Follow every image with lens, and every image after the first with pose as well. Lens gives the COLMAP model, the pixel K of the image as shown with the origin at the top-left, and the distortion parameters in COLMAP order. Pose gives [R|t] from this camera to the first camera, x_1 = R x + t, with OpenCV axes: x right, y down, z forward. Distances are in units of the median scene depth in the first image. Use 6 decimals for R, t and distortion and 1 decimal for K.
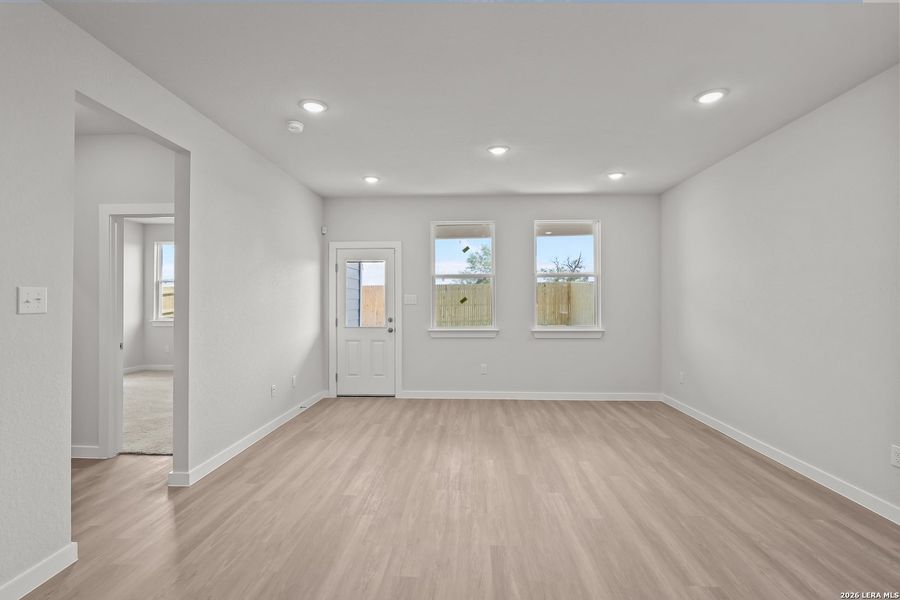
lens RADIAL K [[415.5, 0, 447.5], [0, 415.5, 297.0], [0, 0, 1]] dist [-0.003198, 0.000669]
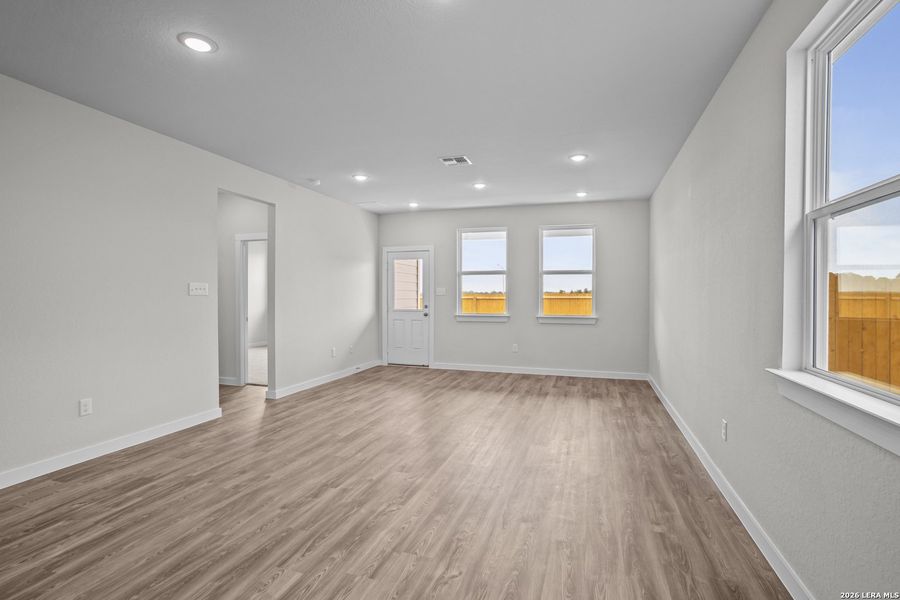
lens RADIAL K [[443.8, 0, 450.0], [0, 443.8, 300.0], [0, 0, 1]] dist [-0.051421, 0.036137]
pose [[0.966500, 0.003436, -0.256642, 0.328558], [0.002901, 0.999700, 0.024309, 0.001171], [0.256649, -0.024239, 0.966201, -0.347500]]
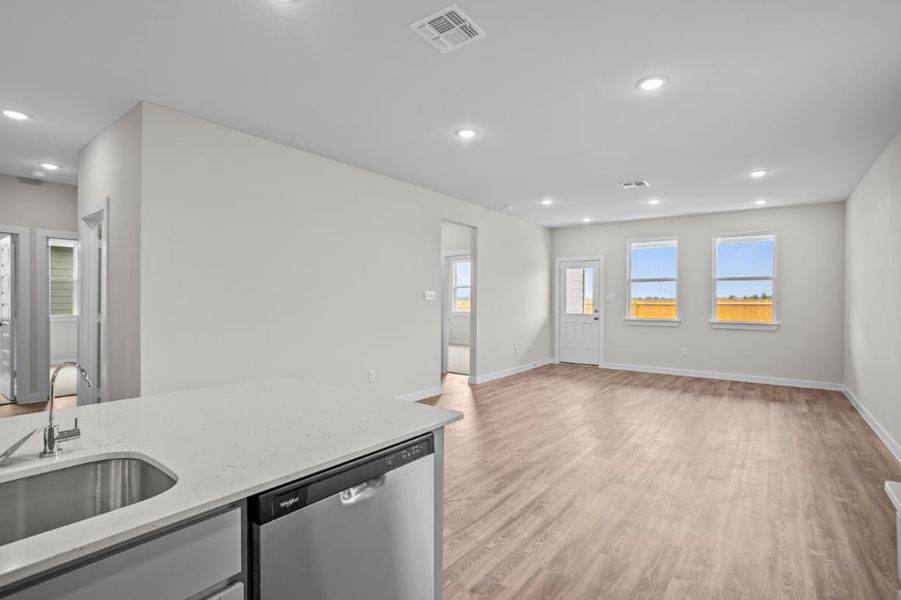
lens RADIAL K [[444.3, 0, 450.5], [0, 444.3, 300.0], [0, 0, 1]] dist [-0.051421, 0.036137]
pose [[0.834344, 0.004492, -0.551225, 0.316053], [0.002869, 0.999918, 0.012491, -0.003793], [0.551236, -0.012003, 0.834263, -0.594483]]
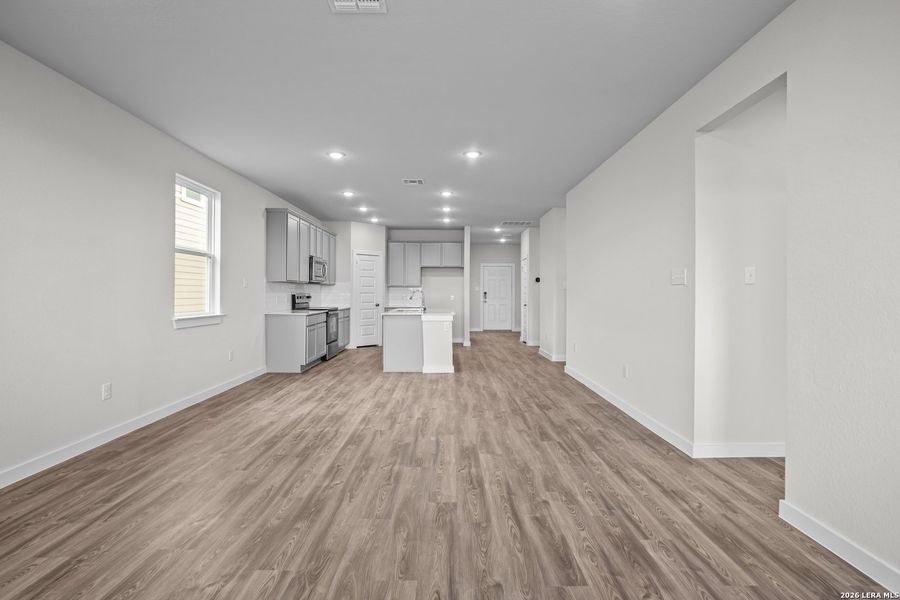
lens RADIAL K [[444.2, 0, 448.8], [0, 444.2, 290.2], [0, 0, 1]] dist [-0.001372, 0.000564]
pose [[-0.998448, -0.000782, -0.055694, 0.010027], [0.000085, 0.999879, -0.015568, 0.034592], [0.055700, -0.015548, -0.998326, 1.081740]]
